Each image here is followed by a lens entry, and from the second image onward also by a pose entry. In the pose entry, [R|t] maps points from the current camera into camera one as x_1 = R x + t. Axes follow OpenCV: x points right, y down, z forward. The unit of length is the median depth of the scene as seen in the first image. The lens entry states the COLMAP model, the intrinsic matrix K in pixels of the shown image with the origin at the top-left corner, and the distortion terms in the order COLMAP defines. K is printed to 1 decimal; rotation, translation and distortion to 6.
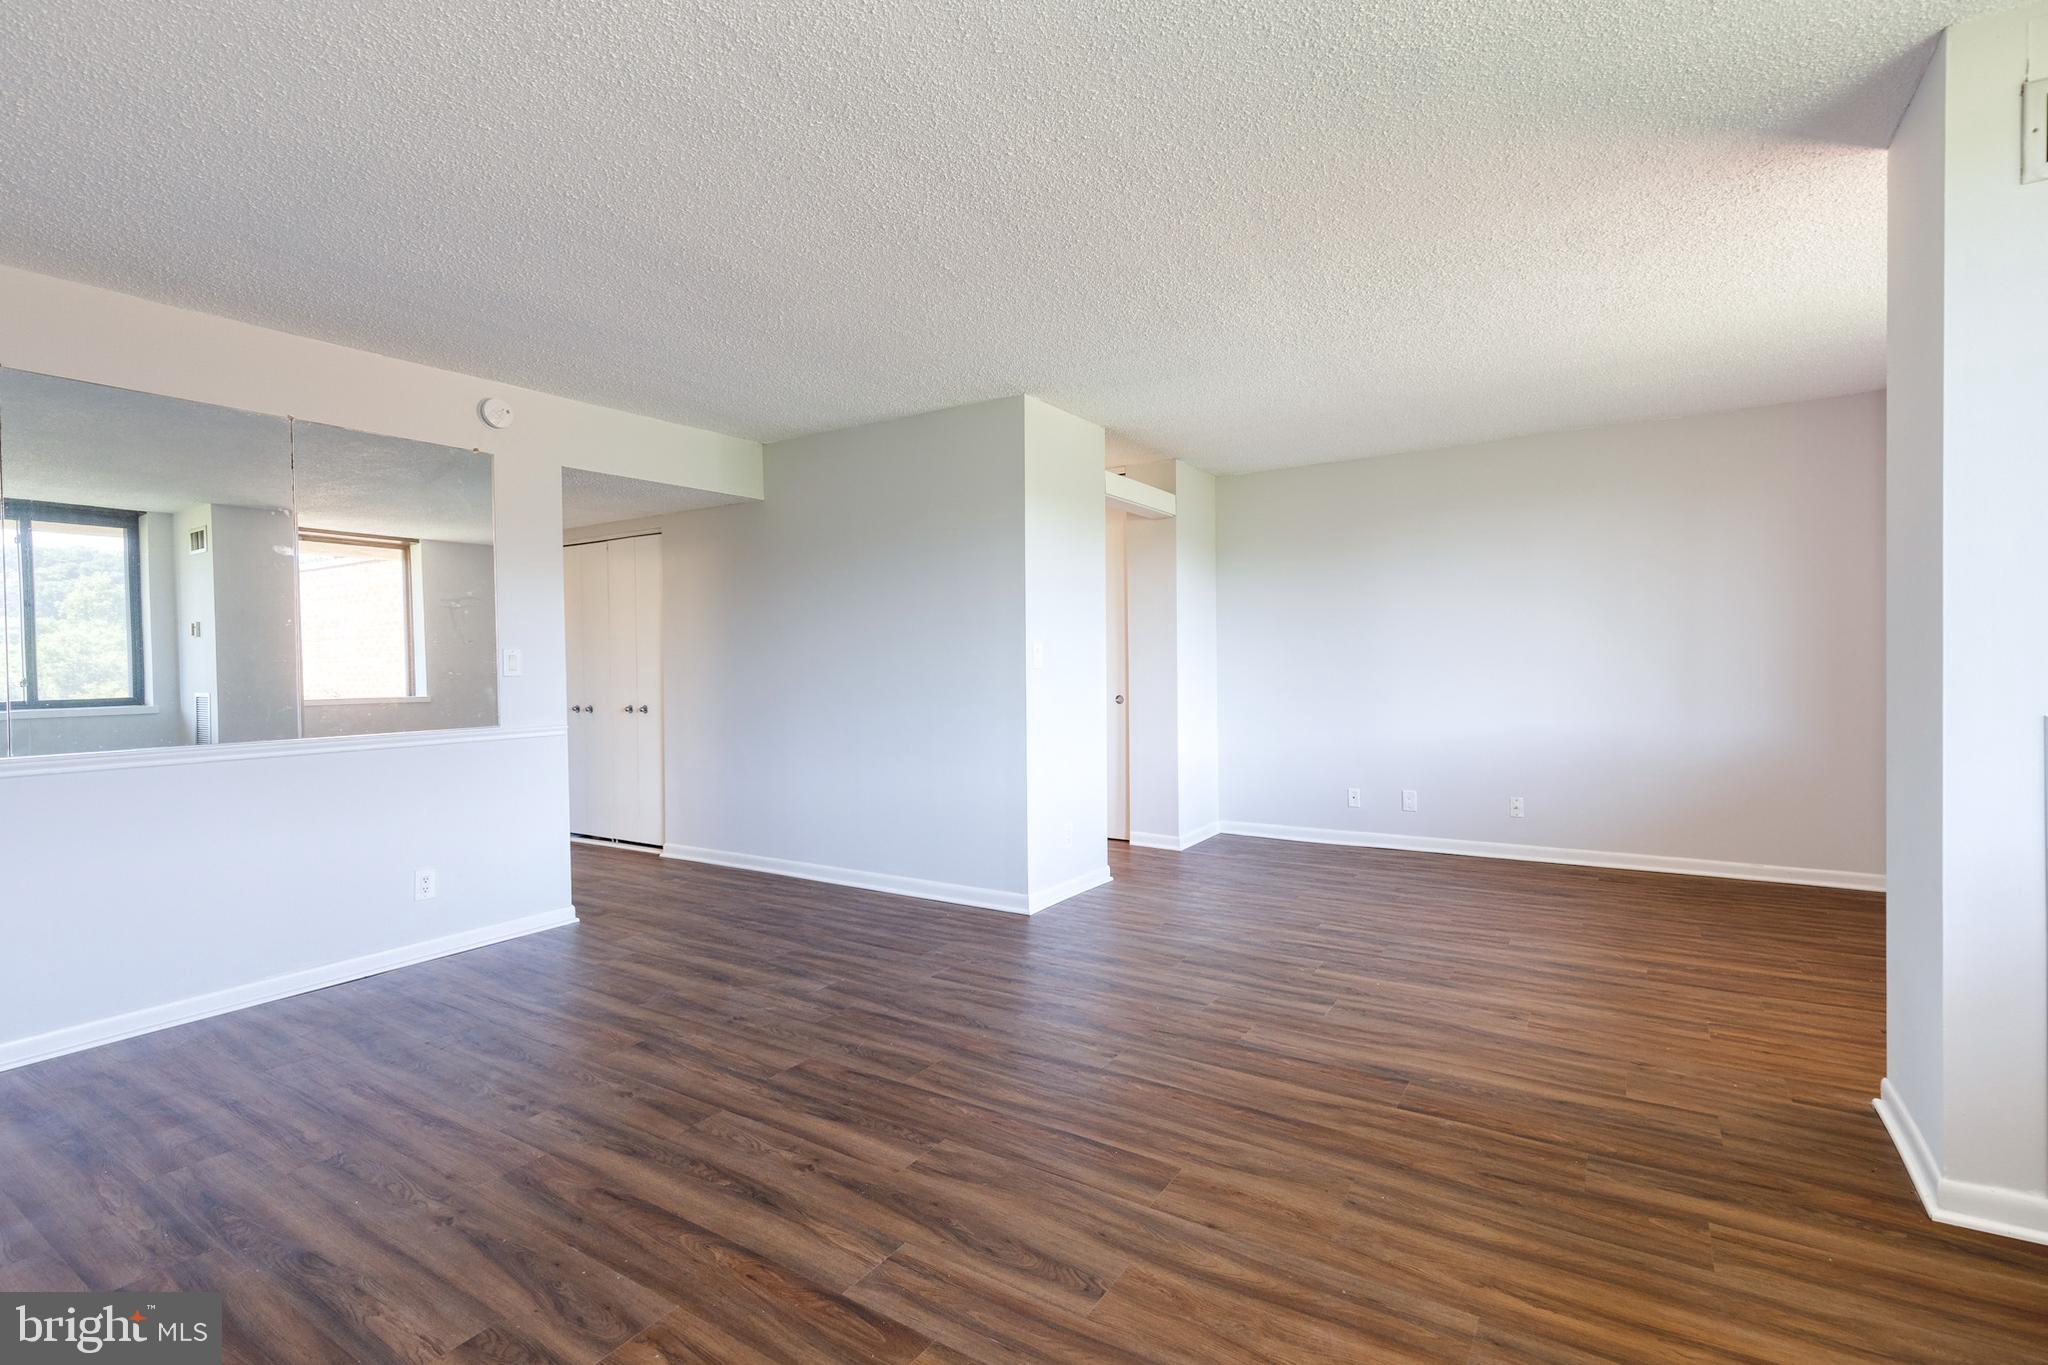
lens RADIAL K [[934.8, 0, 1047.7], [0, 934.8, 679.1], [0, 0, 1]] dist [0.008435, -0.000702]
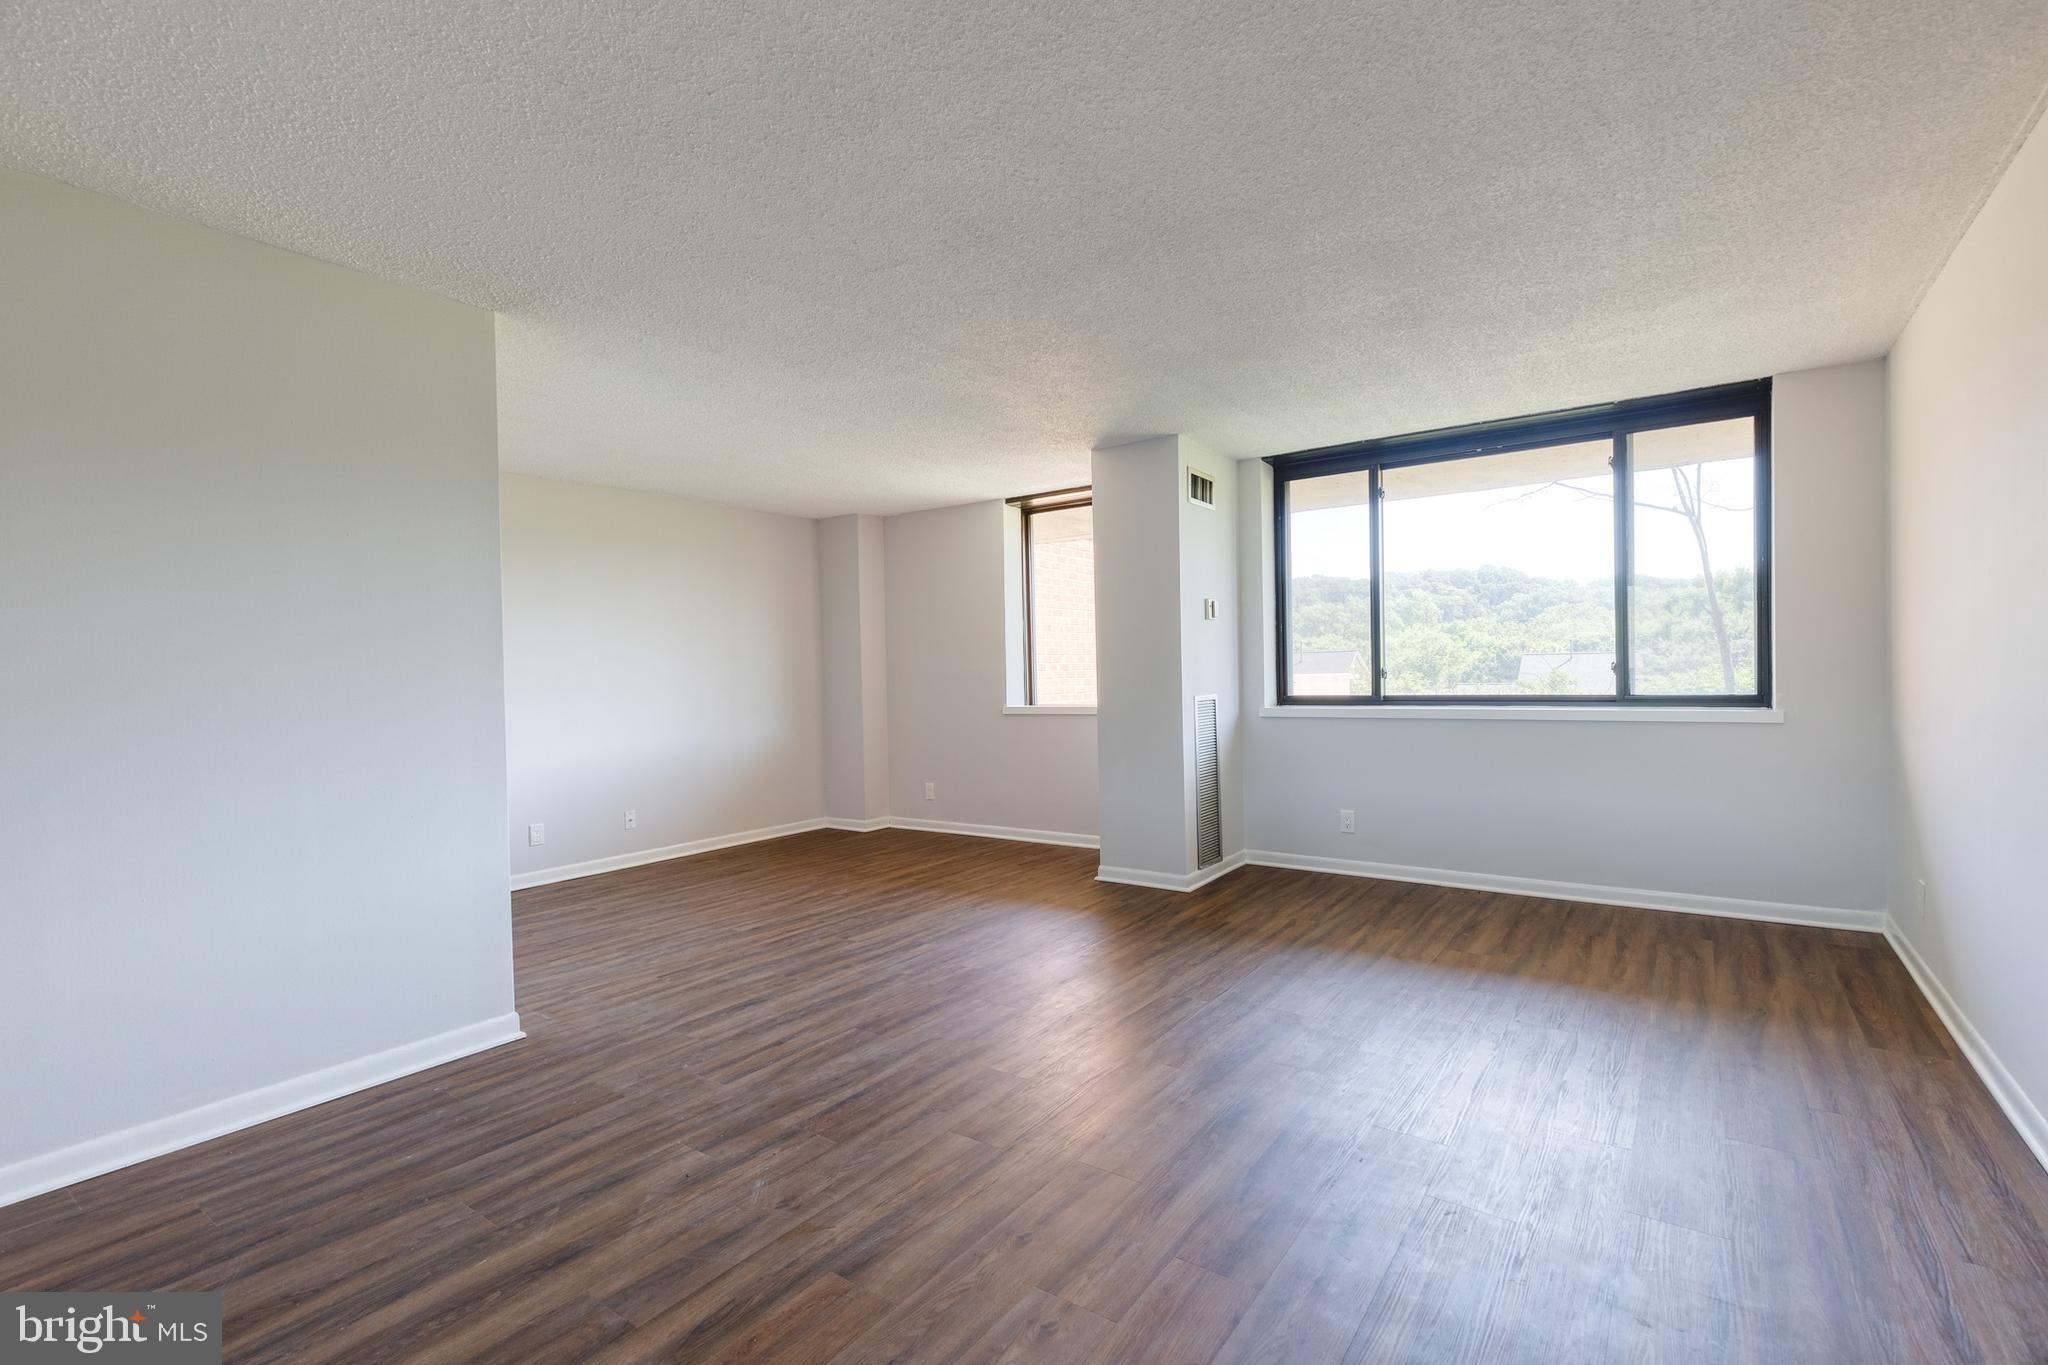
lens RADIAL K [[915.0, 0, 1058.0], [0, 915.0, 682.1], [0, 0, 1]] dist [0.009303, 0.000044]
pose [[0.044133, 0.004439, 0.999016, -1.015163], [0.038871, 0.999225, -0.006157, 0.000344], [-0.998269, 0.039104, 0.043927, 0.787328]]
